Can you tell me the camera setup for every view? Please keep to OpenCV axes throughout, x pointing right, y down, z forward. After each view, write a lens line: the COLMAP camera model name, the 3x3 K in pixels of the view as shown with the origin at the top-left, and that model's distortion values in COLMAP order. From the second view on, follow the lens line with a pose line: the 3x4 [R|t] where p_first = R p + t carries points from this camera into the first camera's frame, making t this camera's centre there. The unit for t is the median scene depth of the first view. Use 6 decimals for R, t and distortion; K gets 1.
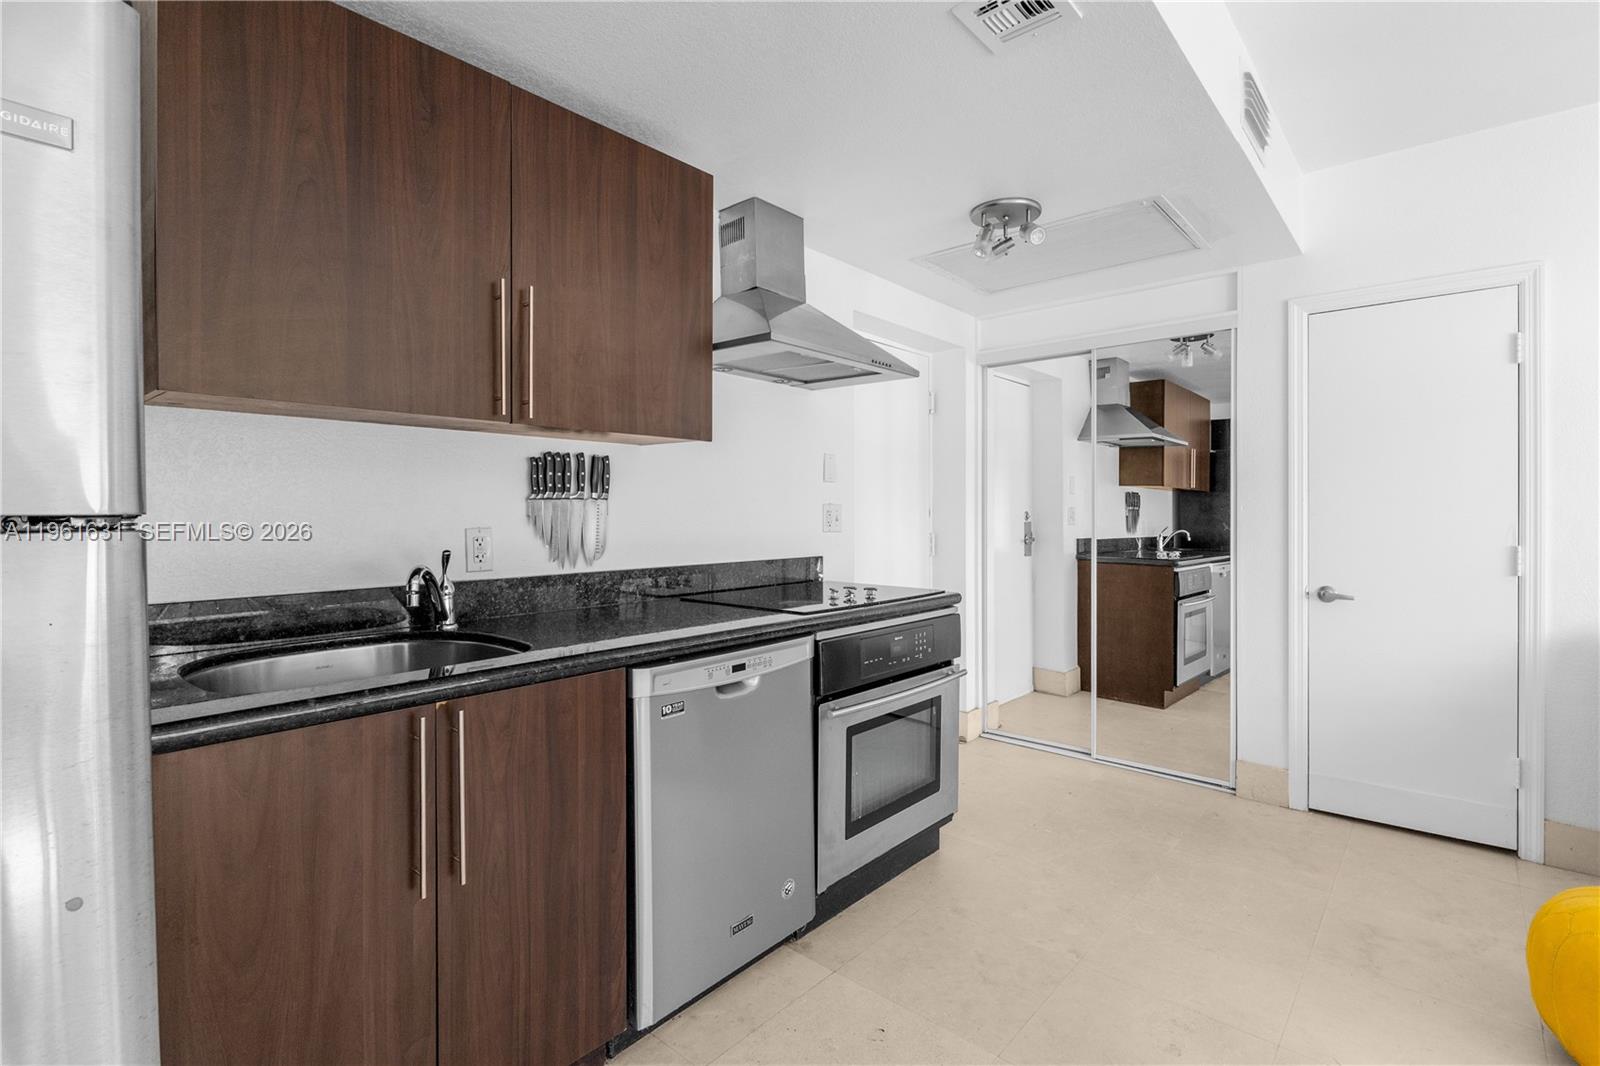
lens RADIAL K [[751.0, 0, 794.5], [0, 751.0, 524.6], [0, 0, 1]] dist [-0.002296, -0.001202]
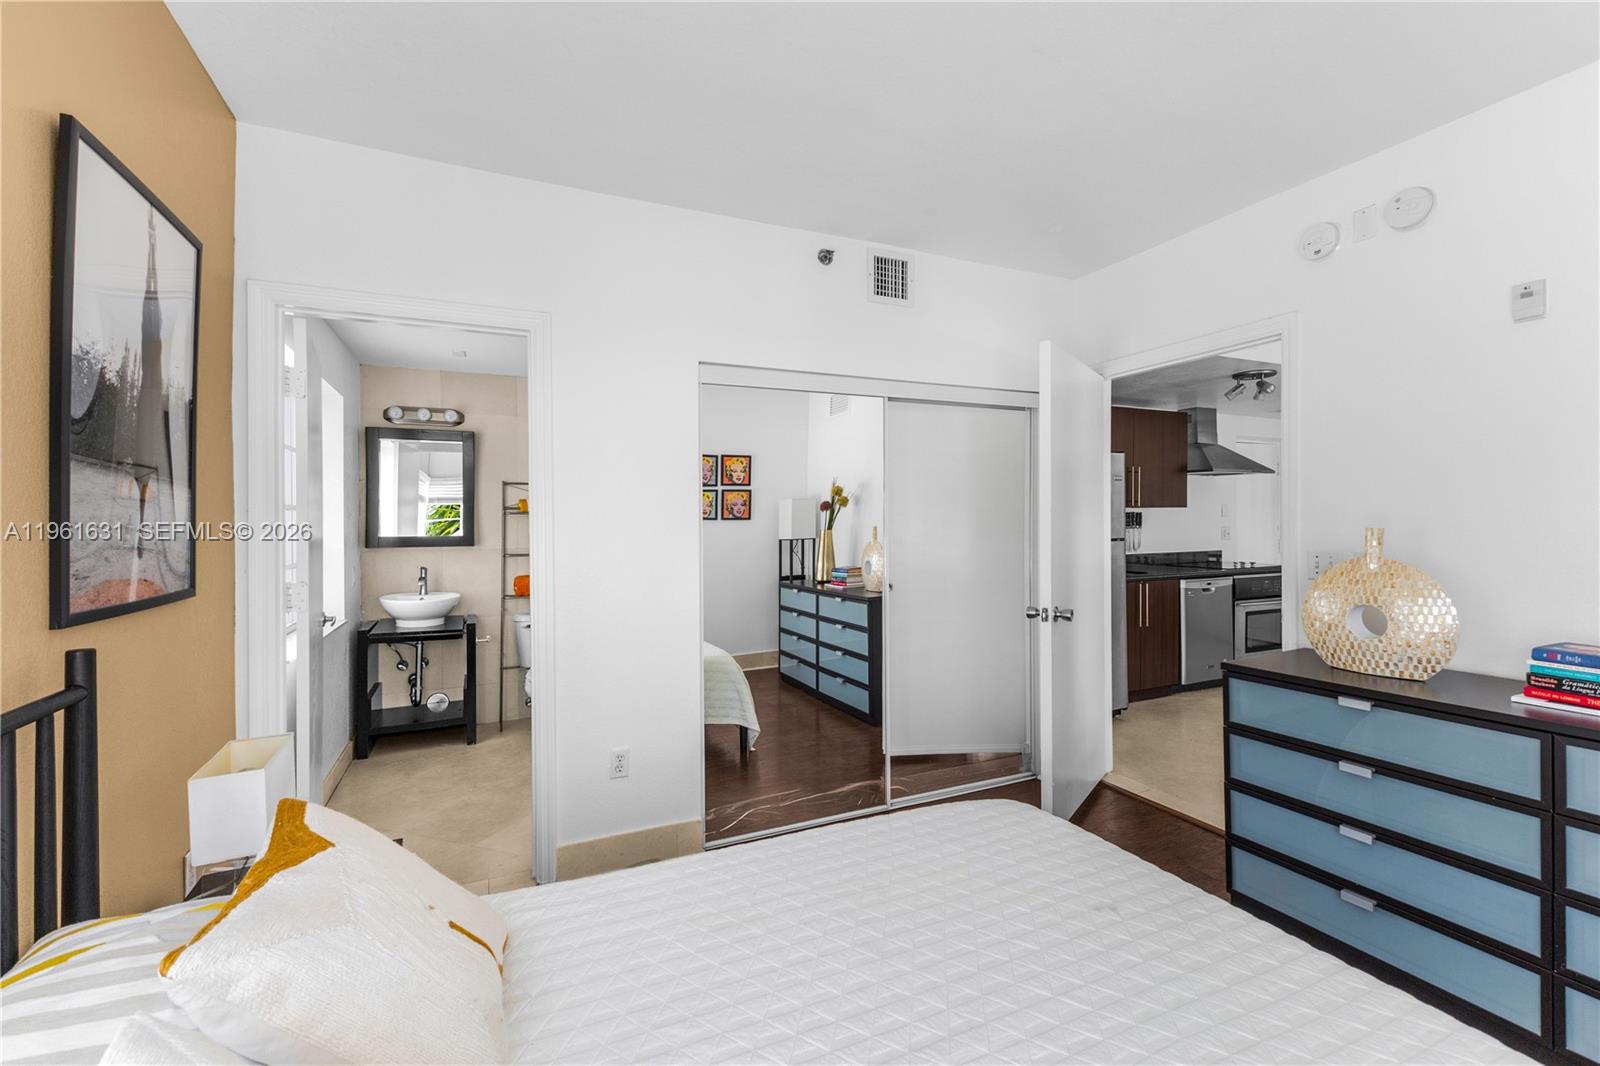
lens RADIAL K [[689.0, 0, 801.4], [0, 689.0, 521.8], [0, 0, 1]] dist [-0.000505, -0.000205]
pose [[0.912640, -0.011848, -0.408594, -0.310807], [0.009194, 0.999922, -0.008459, -0.040075], [0.408662, 0.003963, 0.912677, -1.596278]]
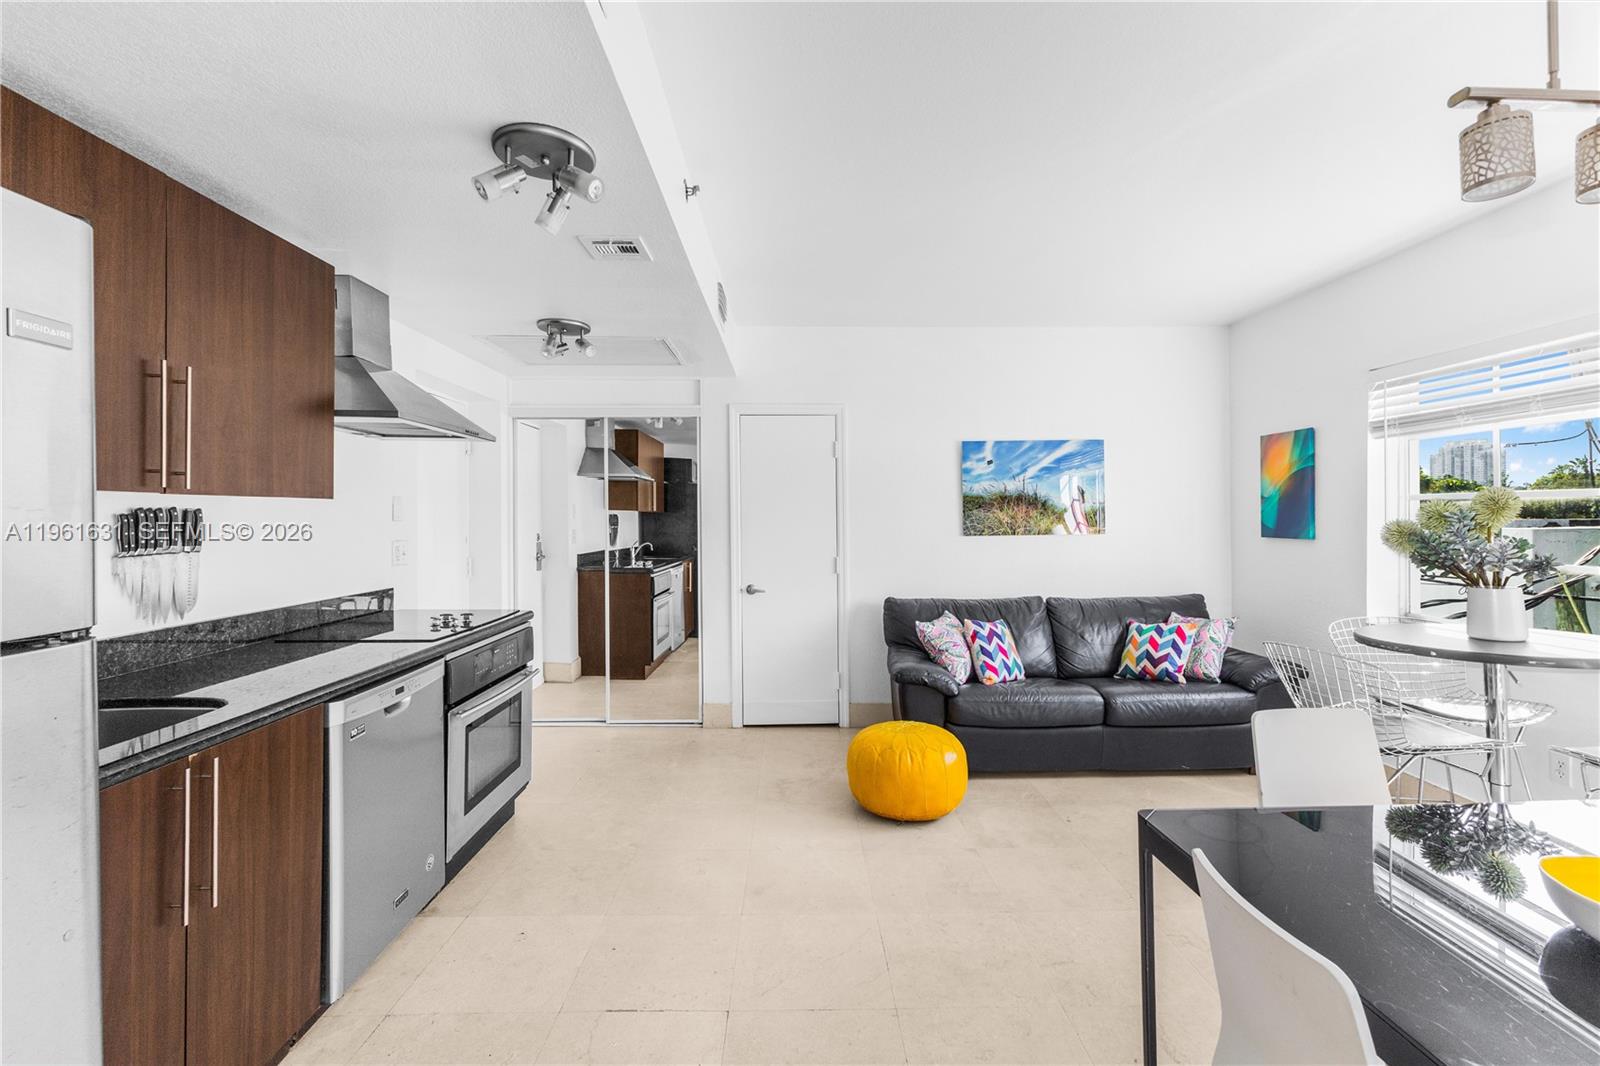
lens RADIAL K [[689.0, 0, 801.4], [0, 689.0, 521.8], [0, 0, 1]] dist [-0.000505, -0.000205]
pose [[0.743580, -0.006587, 0.668614, -0.237205], [0.013512, 0.999895, -0.005176, -0.051719], [-0.668510, 0.012883, 0.743591, -0.208252]]
